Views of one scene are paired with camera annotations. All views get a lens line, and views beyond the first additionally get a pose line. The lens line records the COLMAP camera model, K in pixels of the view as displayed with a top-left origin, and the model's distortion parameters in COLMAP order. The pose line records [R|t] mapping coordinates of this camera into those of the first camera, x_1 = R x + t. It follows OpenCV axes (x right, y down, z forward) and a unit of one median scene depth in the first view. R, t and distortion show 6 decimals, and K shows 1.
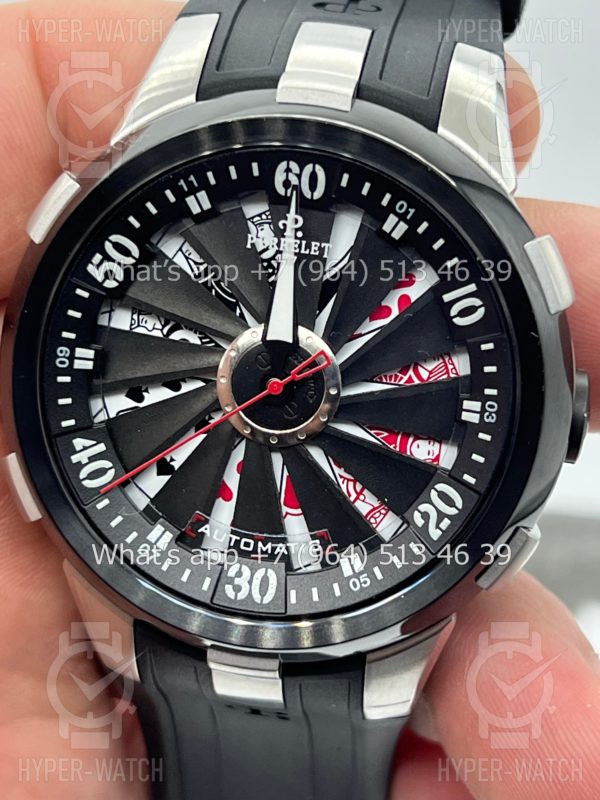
lens RADIAL K [[1844.0, 0, 308.6], [0, 1844.0, 399.4], [0, 0, 1]] dist [0.236886, 0.000000]
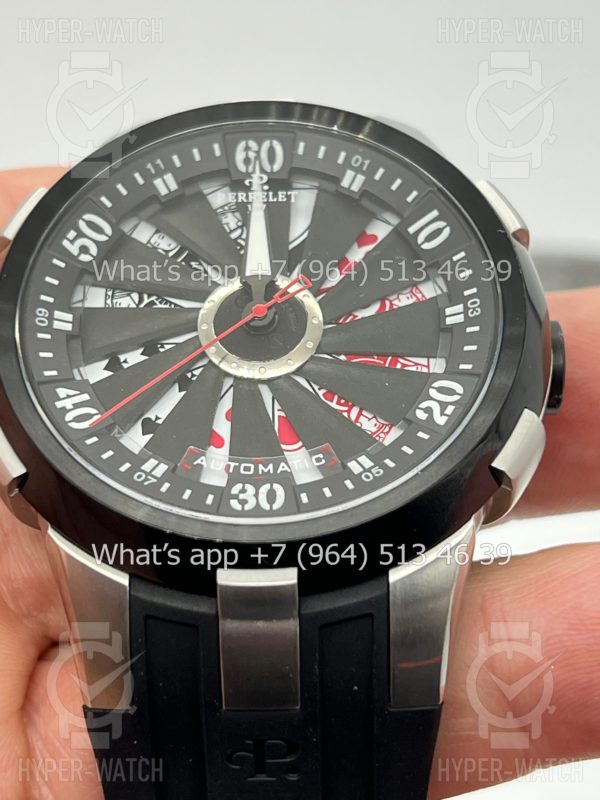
lens RADIAL K [[1844.0, 0, 291.9], [0, 1844.0, 393.0], [0, 0, 1]] dist [0.236886, 0.000000]
pose [[0.987387, -0.057854, 0.147374, -0.149727], [0.136823, 0.780166, -0.610426, 0.636919], [-0.079661, 0.622891, 0.778242, 0.241548]]
